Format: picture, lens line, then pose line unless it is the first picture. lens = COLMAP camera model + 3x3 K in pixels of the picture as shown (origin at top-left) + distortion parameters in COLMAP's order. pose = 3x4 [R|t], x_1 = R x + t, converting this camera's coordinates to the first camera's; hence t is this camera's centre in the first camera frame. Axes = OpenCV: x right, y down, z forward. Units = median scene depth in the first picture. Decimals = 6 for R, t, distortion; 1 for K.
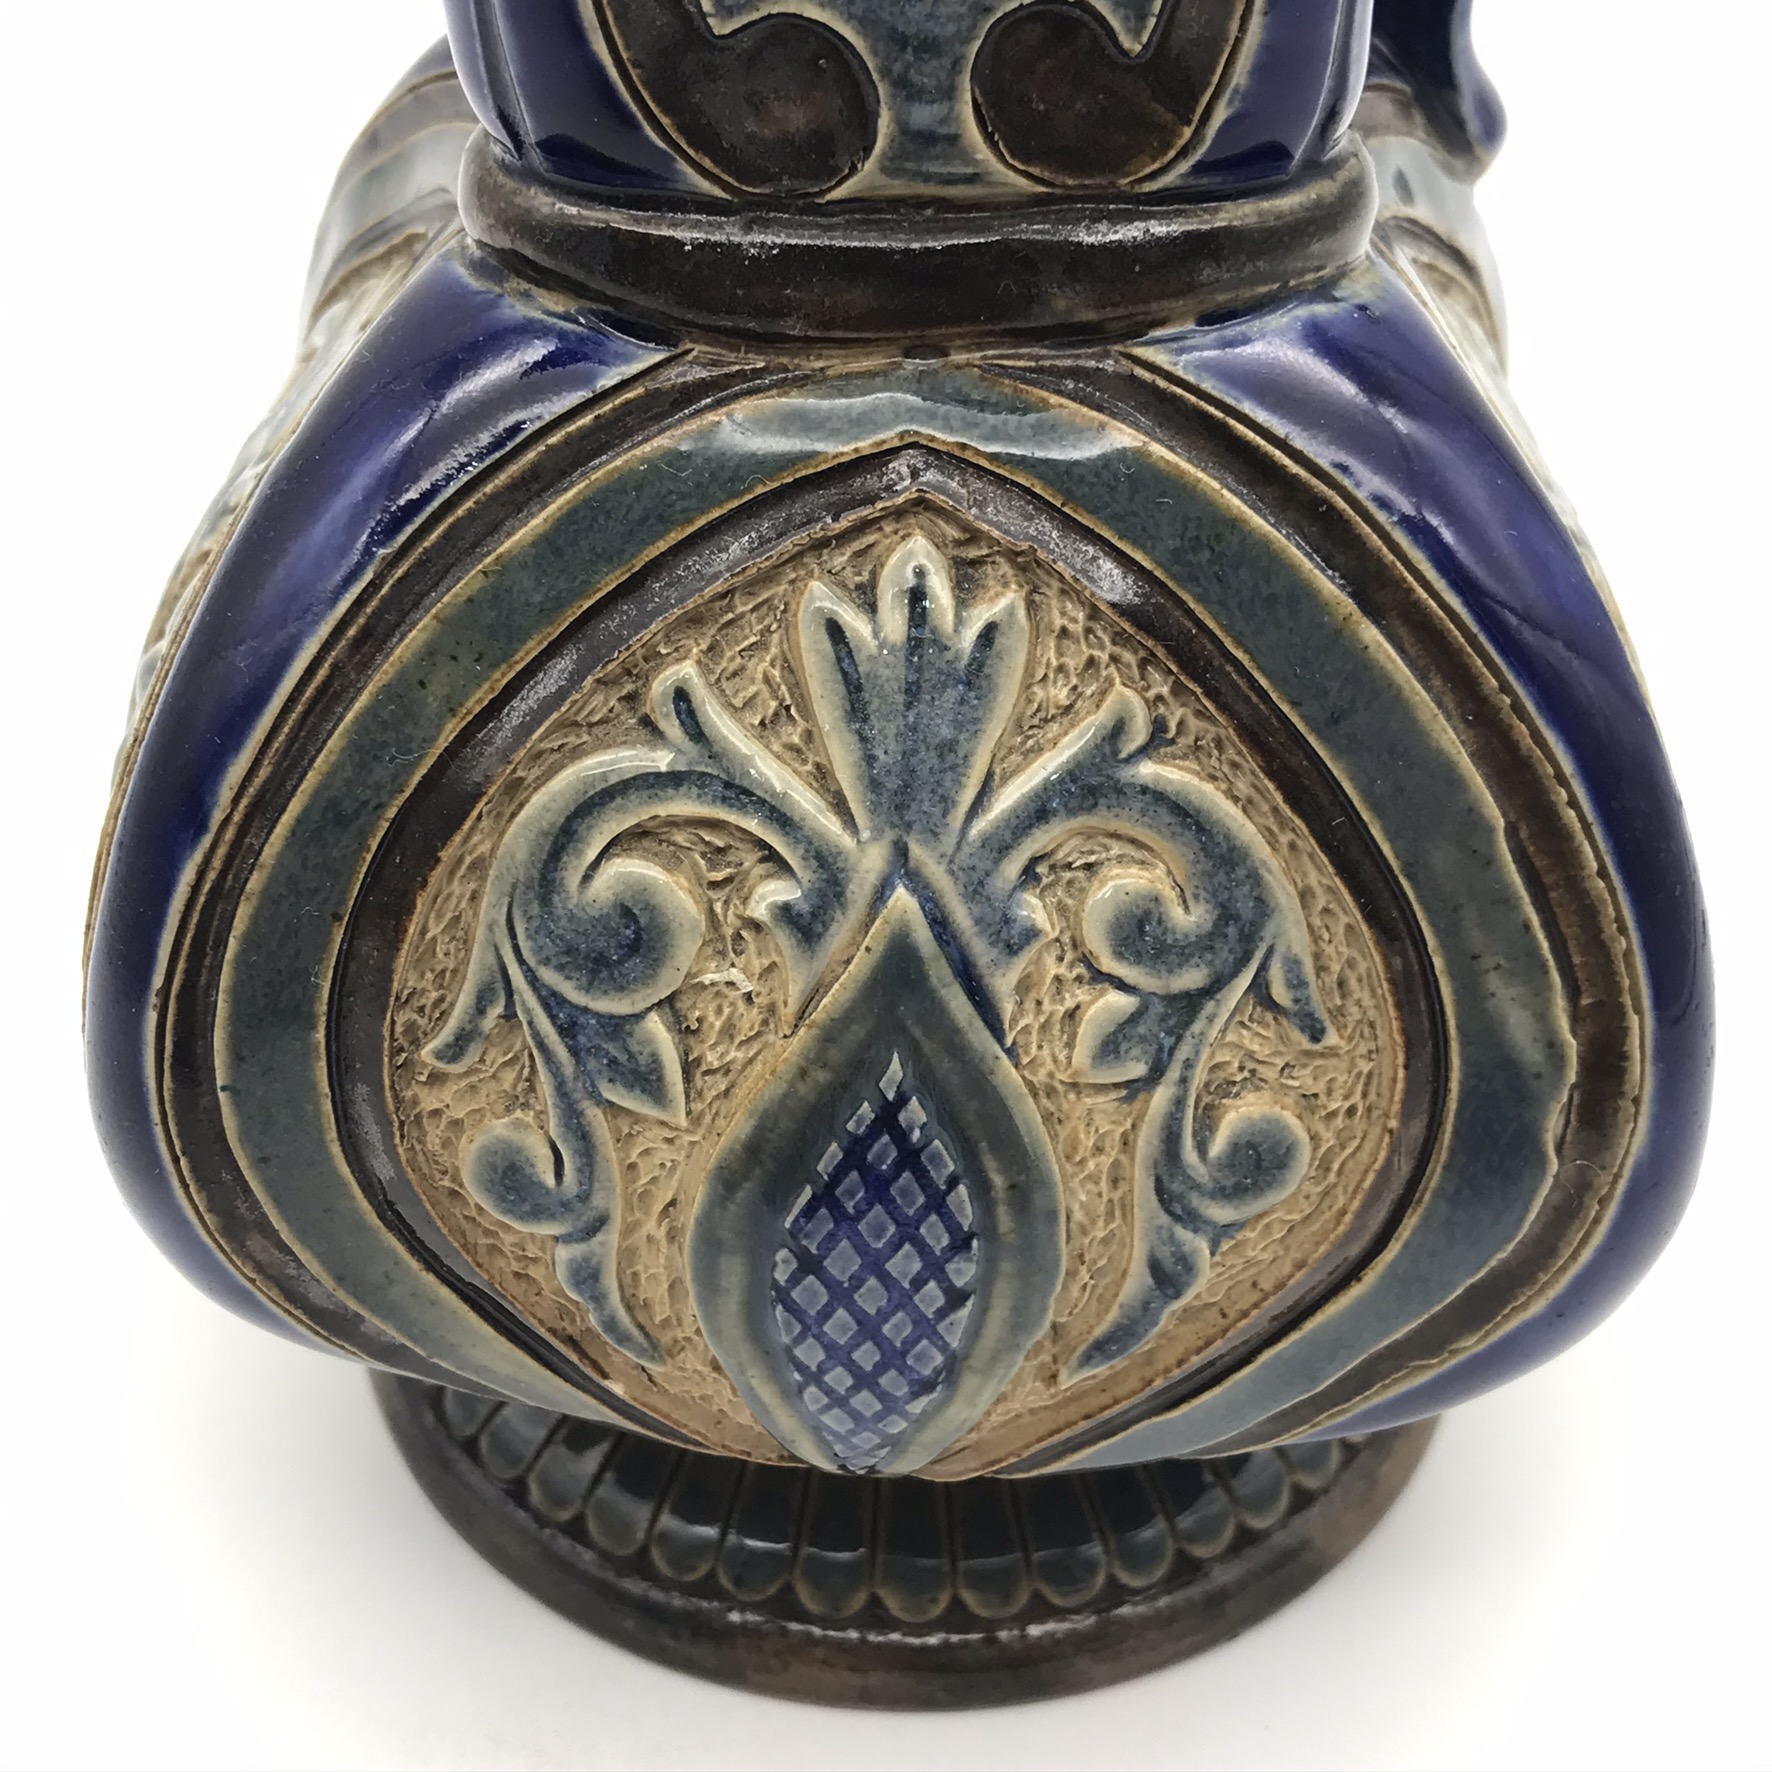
lens RADIAL K [[2897.1, 0, 886.0], [0, 2897.1, 886.0], [0, 0, 1]] dist [0.294793, -1.493339]
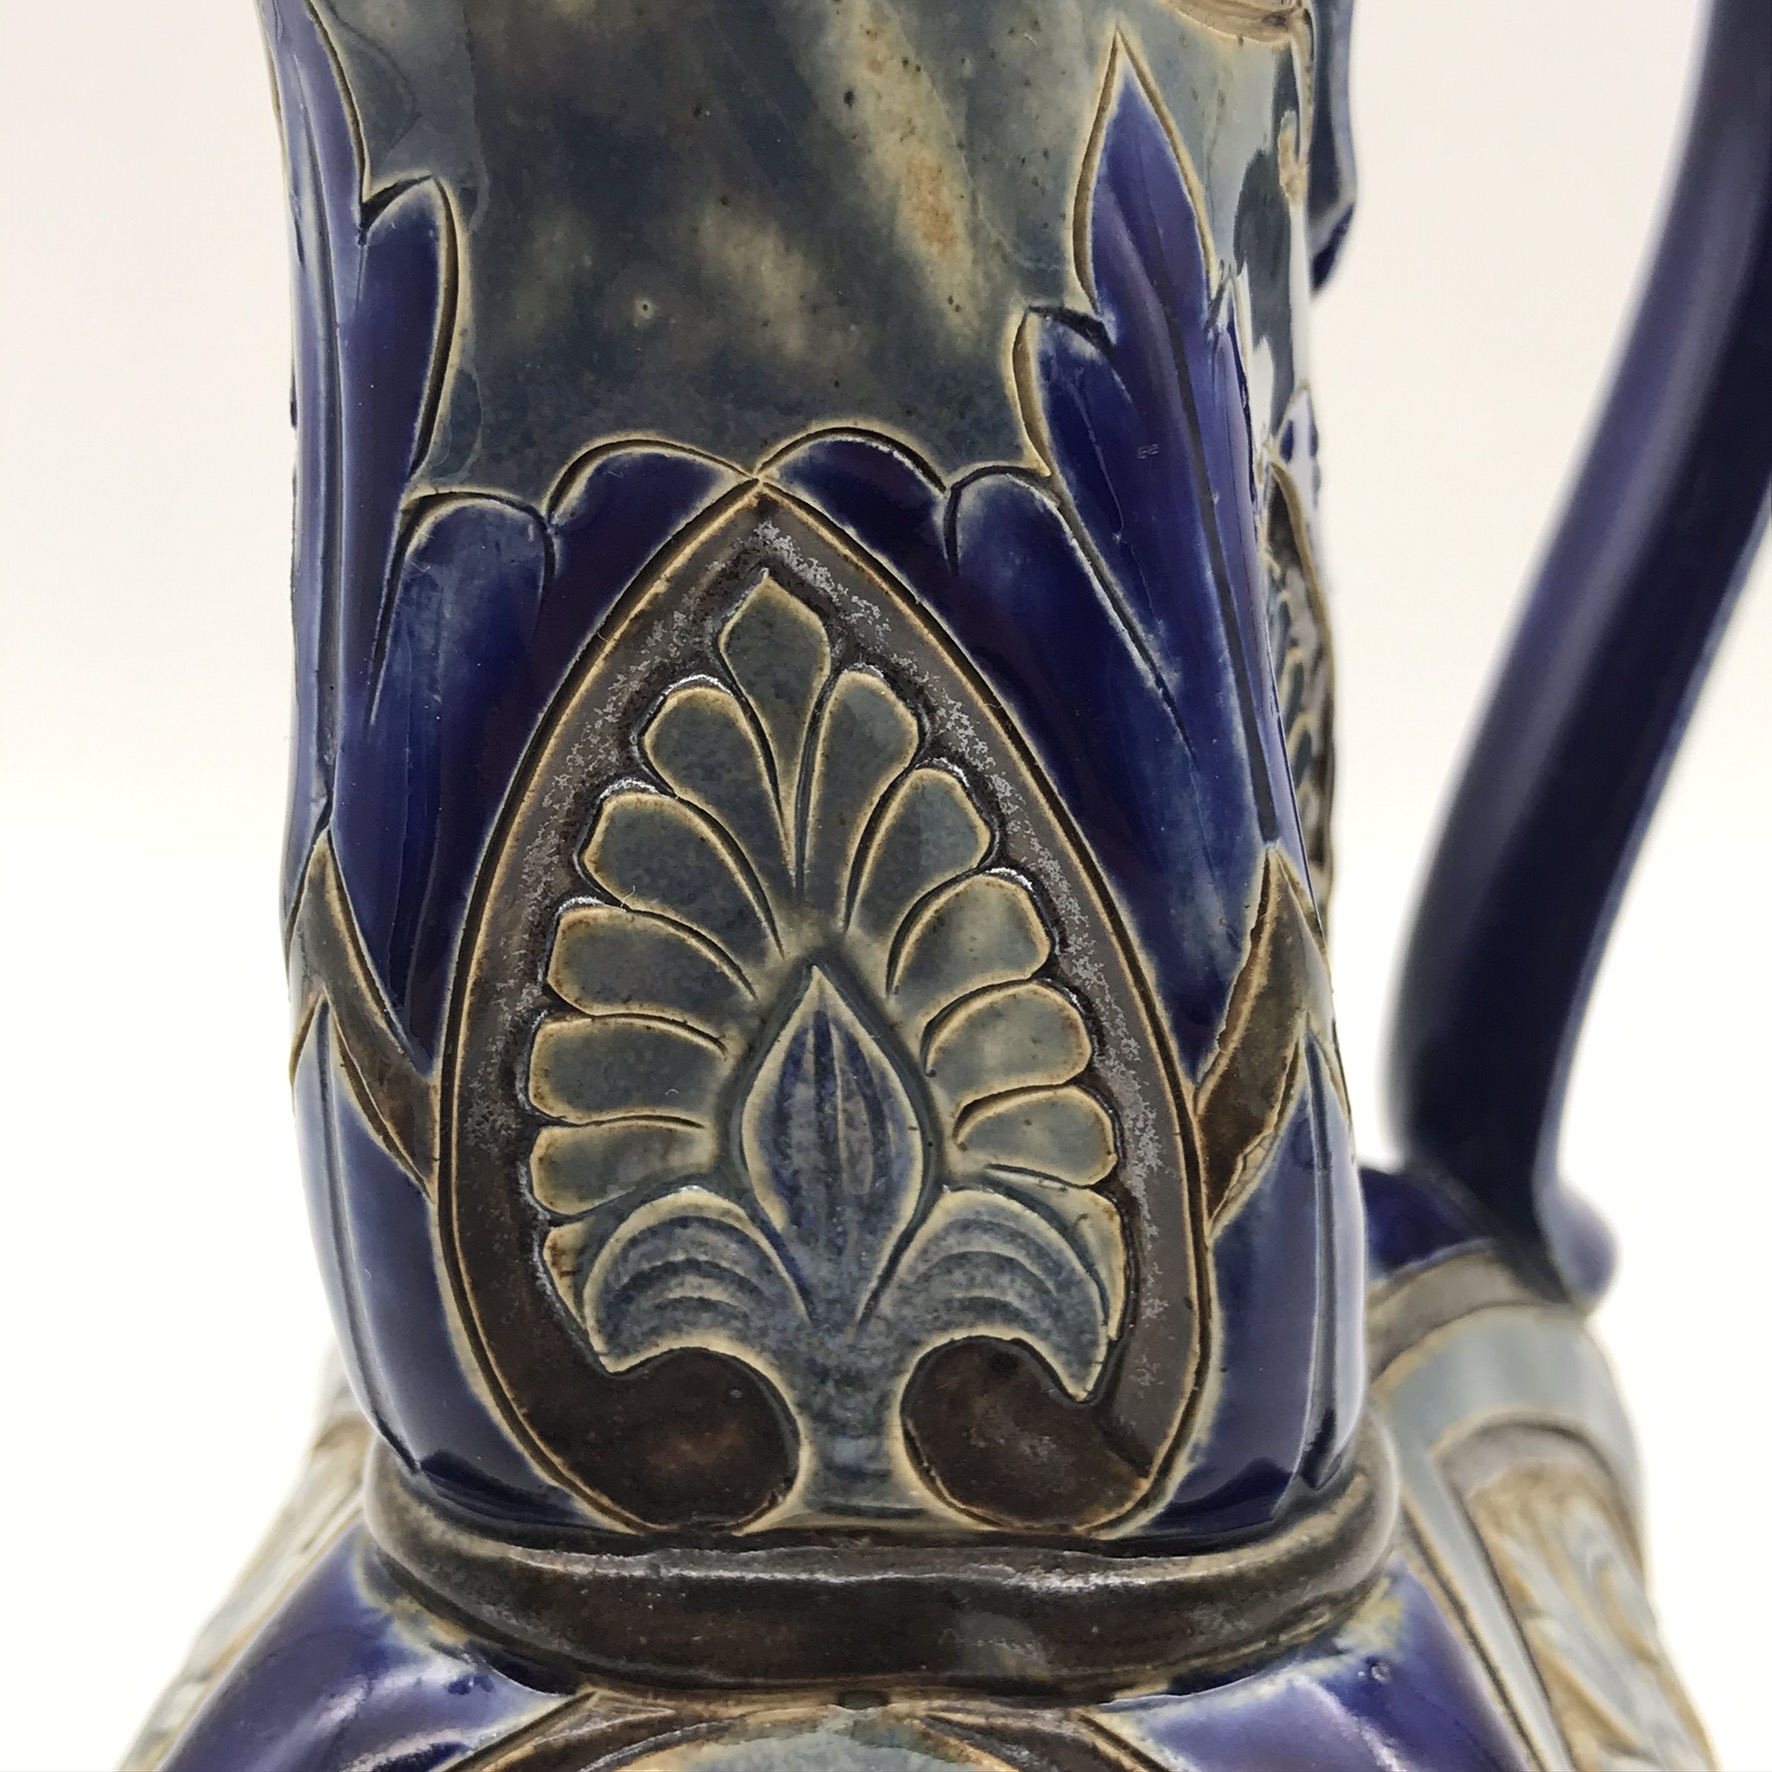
lens RADIAL K [[2897.1, 0, 886.0], [0, 2897.1, 886.0], [0, 0, 1]] dist [0.294793, -1.493339]
pose [[0.994652, -0.002504, -0.103255, 0.112260], [-0.020661, 0.974676, -0.222663, -0.226656], [0.101198, 0.223606, 0.969412, 0.107880]]
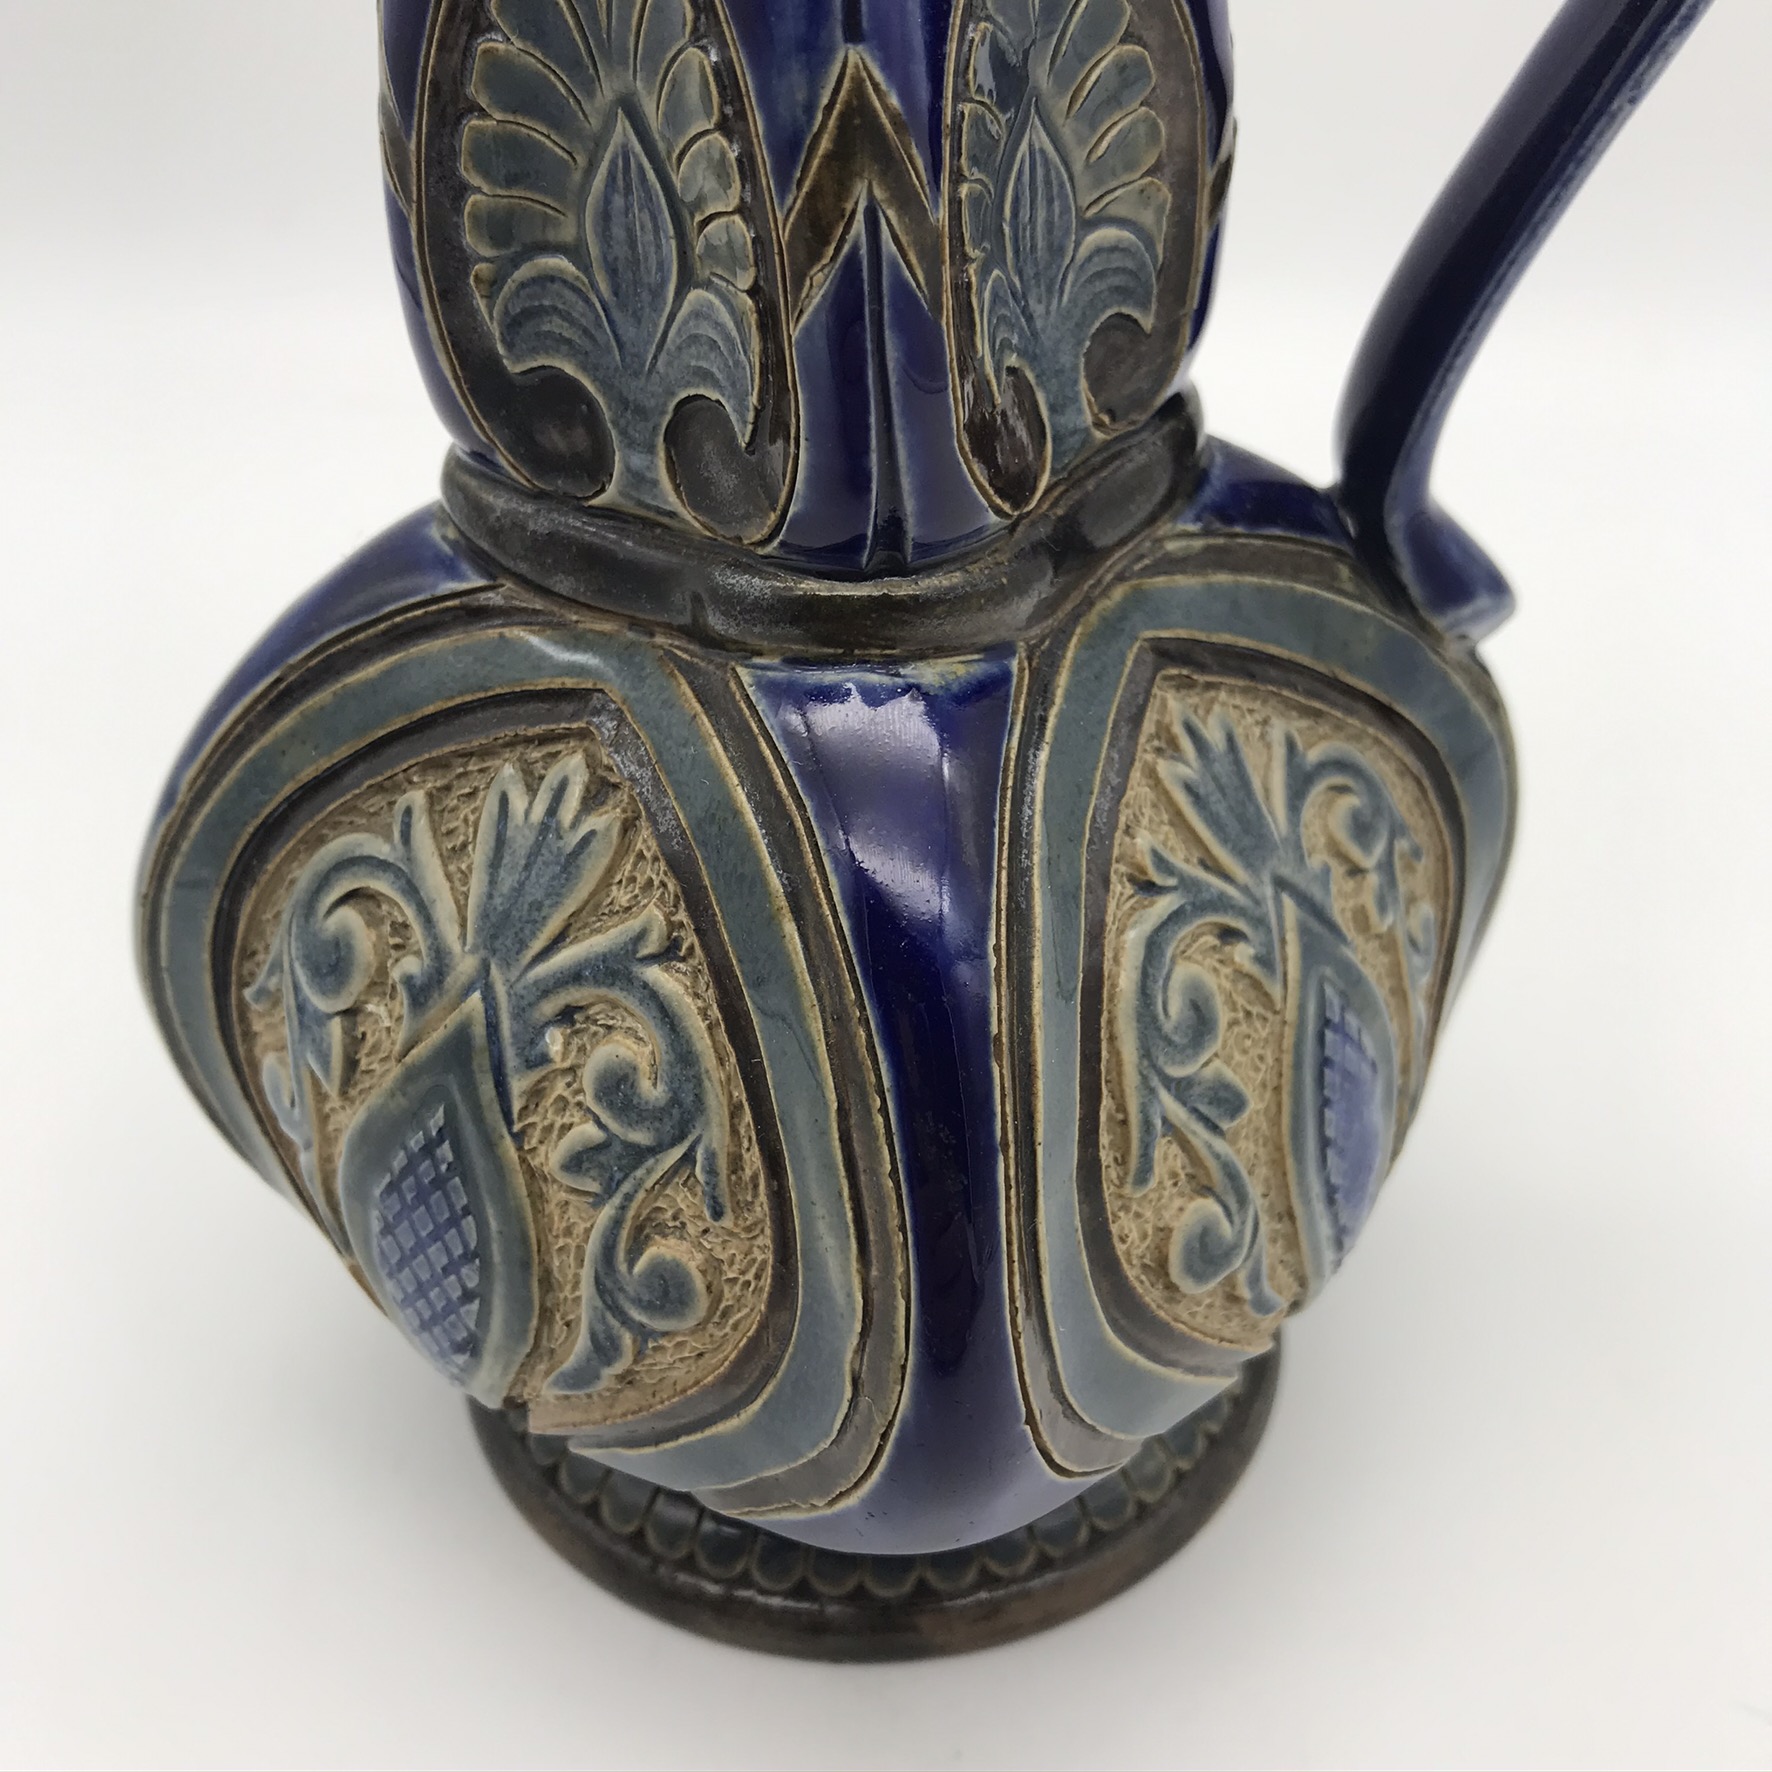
lens RADIAL K [[2029.6, 0, 886.0], [0, 2029.6, 886.0], [0, 0, 1]] dist [0.153467, -0.777920]
pose [[0.817635, 0.314905, -0.481984, 0.608690], [-0.327527, 0.942907, 0.060435, -0.167442], [0.473497, 0.108449, 0.874093, 0.243844]]
